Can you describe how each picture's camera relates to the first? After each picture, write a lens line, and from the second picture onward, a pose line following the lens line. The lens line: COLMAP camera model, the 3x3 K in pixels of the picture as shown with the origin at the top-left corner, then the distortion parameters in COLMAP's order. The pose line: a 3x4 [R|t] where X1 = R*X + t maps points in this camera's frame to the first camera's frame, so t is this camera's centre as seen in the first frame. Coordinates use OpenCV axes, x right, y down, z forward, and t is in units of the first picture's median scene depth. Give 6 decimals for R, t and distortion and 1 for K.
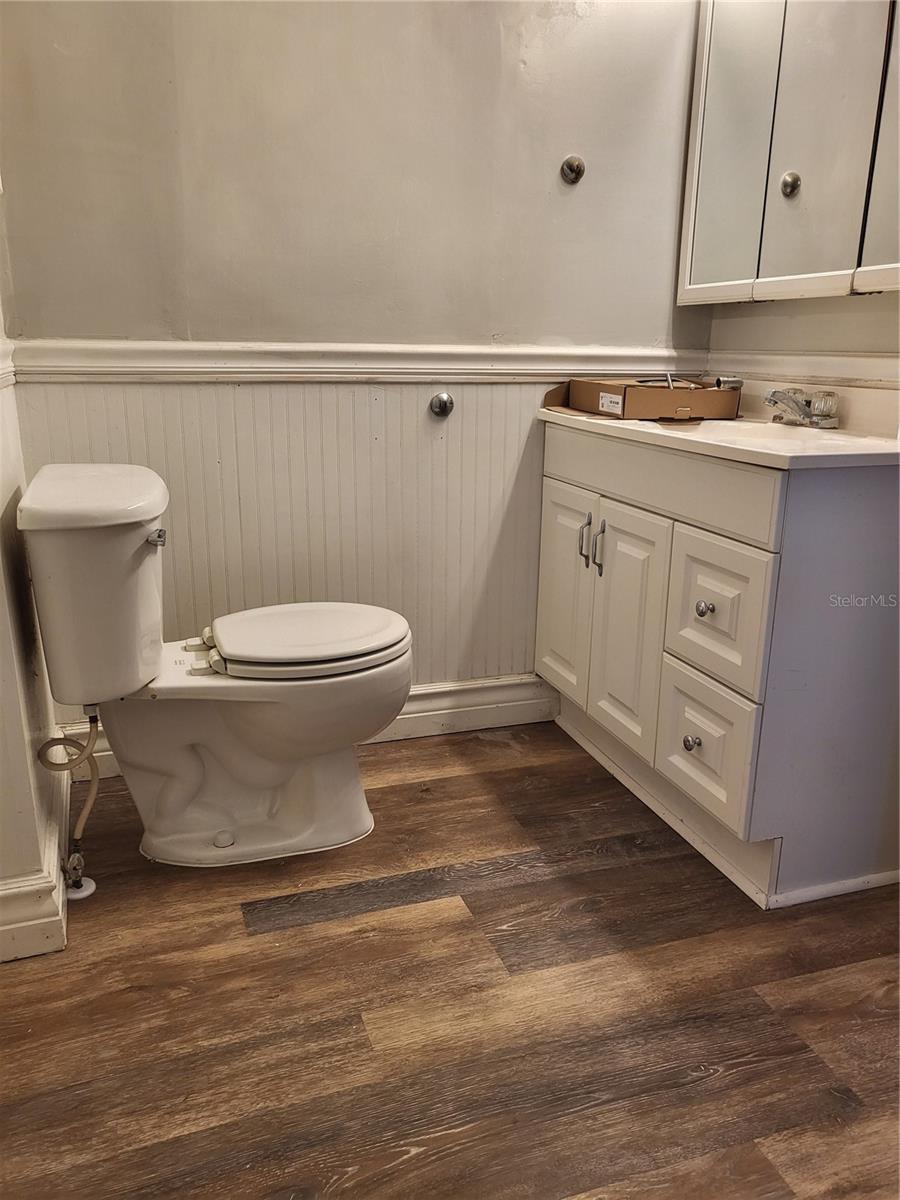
lens RADIAL K [[921.2, 0, 460.6], [0, 921.2, 612.0], [0, 0, 1]] dist [-0.041743, 0.056805]
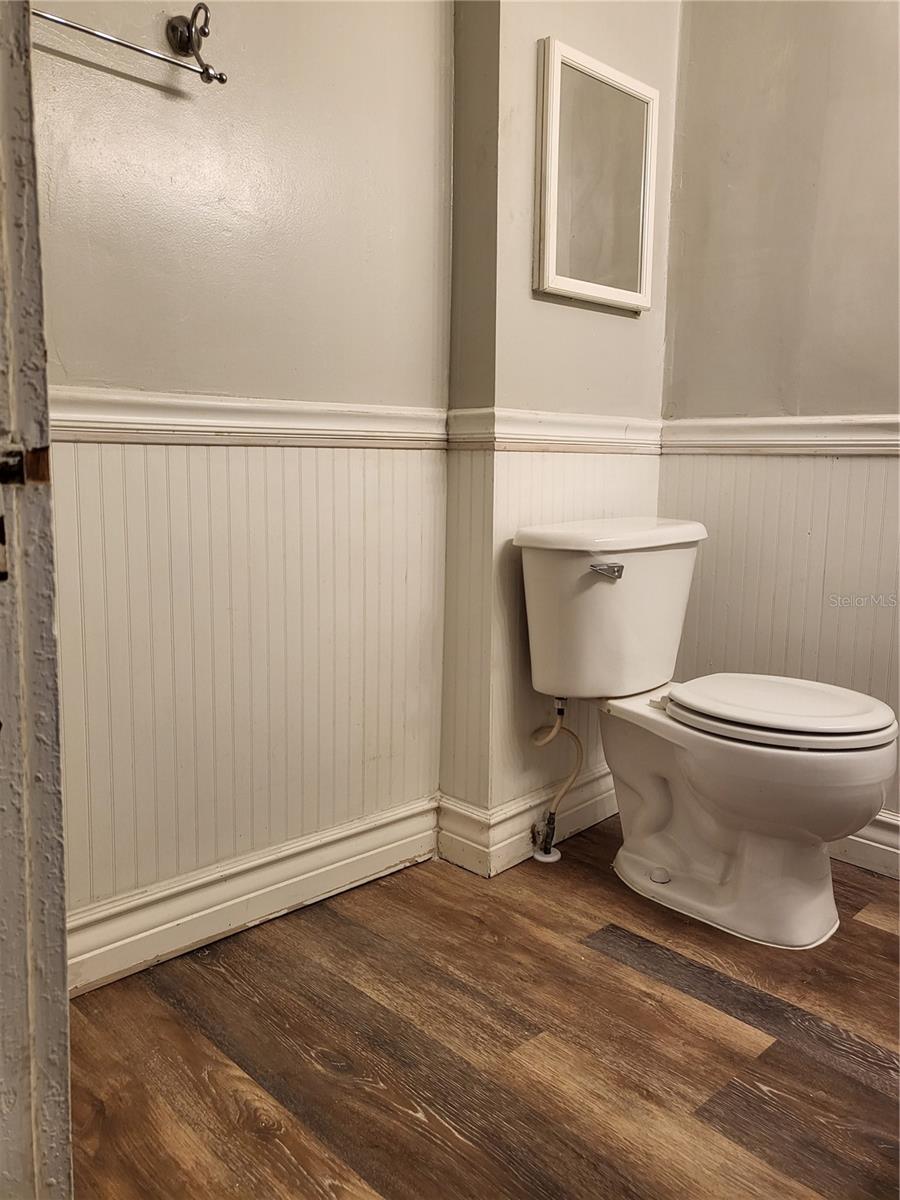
lens RADIAL K [[921.2, 0, 460.3], [0, 921.2, 590.7], [0, 0, 1]] dist [-0.041743, 0.056805]
pose [[0.395322, 0.116659, -0.911105, 0.667074], [-0.262882, 0.964782, 0.009469, -0.016181], [0.880122, 0.235770, 0.412066, 0.354692]]
